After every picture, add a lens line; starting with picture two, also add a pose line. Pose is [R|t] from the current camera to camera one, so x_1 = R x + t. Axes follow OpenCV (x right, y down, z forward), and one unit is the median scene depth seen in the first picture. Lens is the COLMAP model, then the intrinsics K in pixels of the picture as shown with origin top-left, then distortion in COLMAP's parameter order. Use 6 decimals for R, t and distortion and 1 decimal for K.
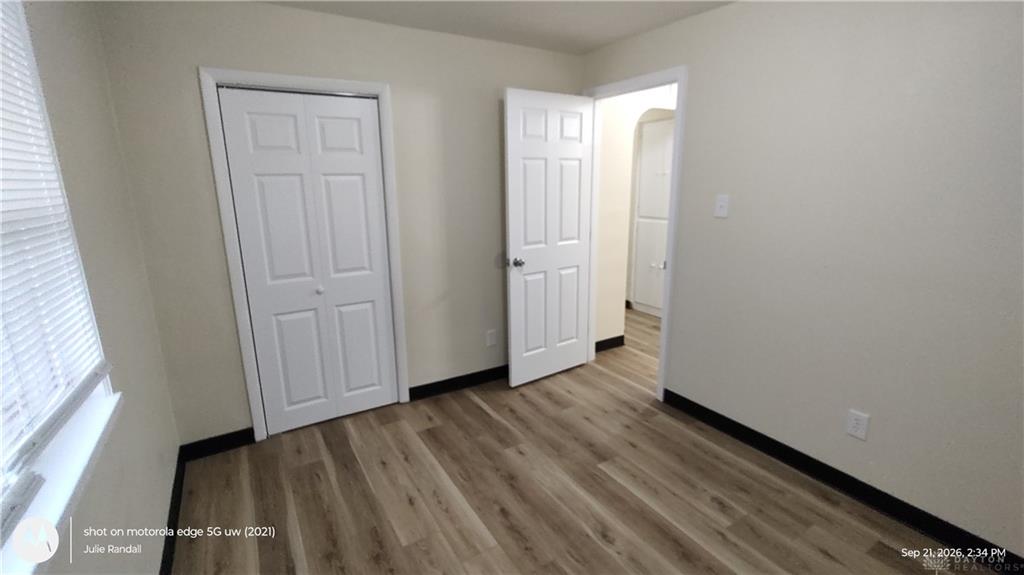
lens RADIAL K [[468.3, 0, 514.7], [0, 468.3, 285.1], [0, 0, 1]] dist [0.000227, -0.000007]
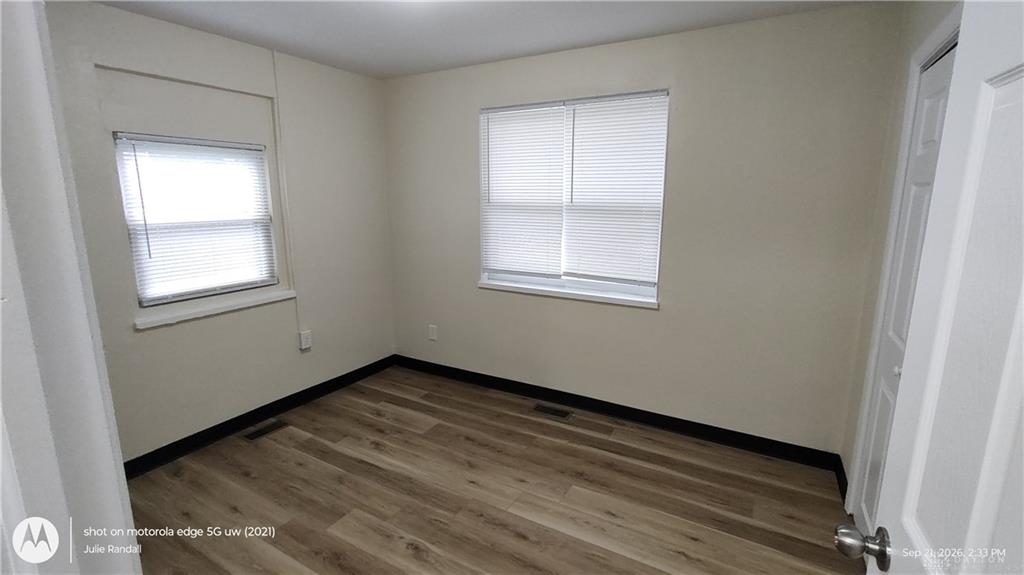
lens RADIAL K [[468.3, 0, 514.7], [0, 468.3, 285.1], [0, 0, 1]] dist [0.000227, -0.000007]
pose [[-0.877329, 0.103339, -0.468630, 0.410325], [-0.098909, 0.916634, 0.387298, -0.384137], [0.469585, 0.386140, -0.793968, 1.639012]]
